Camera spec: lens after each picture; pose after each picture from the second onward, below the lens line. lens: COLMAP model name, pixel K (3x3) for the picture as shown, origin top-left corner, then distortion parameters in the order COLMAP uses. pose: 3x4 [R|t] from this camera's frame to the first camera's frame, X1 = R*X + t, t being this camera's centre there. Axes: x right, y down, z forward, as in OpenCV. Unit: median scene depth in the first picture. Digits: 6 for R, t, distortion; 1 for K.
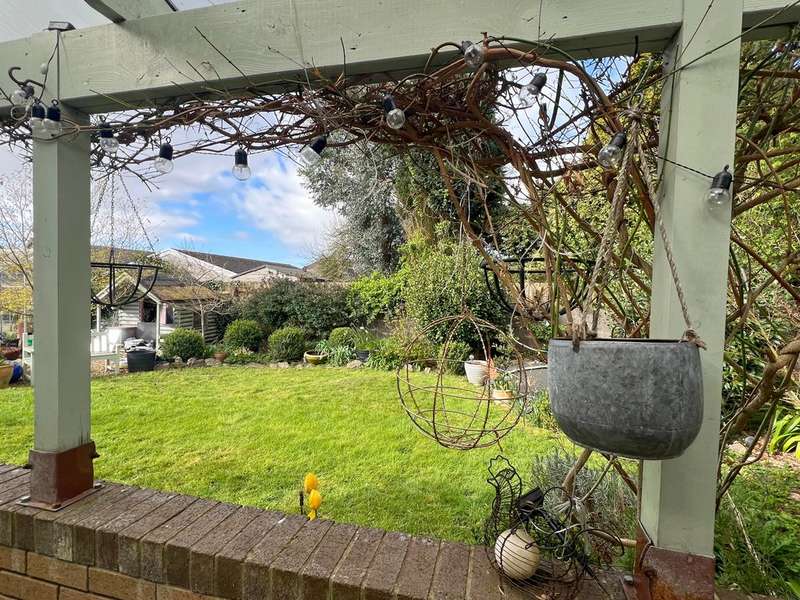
lens RADIAL K [[383.7, 0, 398.7], [0, 383.7, 301.7], [0, 0, 1]] dist [-0.000340, -0.000331]
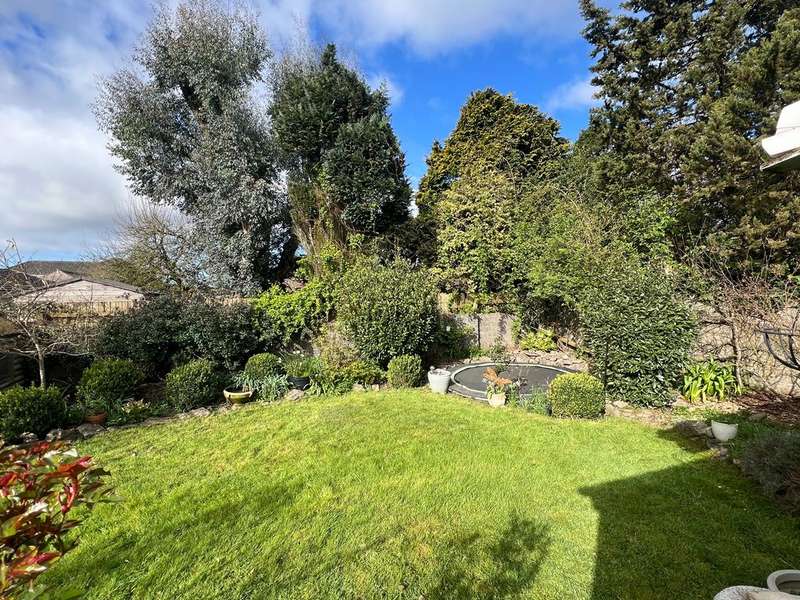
lens RADIAL K [[383.7, 0, 398.7], [0, 383.7, 301.7], [0, 0, 1]] dist [-0.000340, -0.000331]
pose [[0.828728, -0.041639, 0.558100, -0.380951], [0.047532, 0.998862, 0.003943, -0.037680], [-0.557629, 0.023260, 0.829764, 0.139897]]
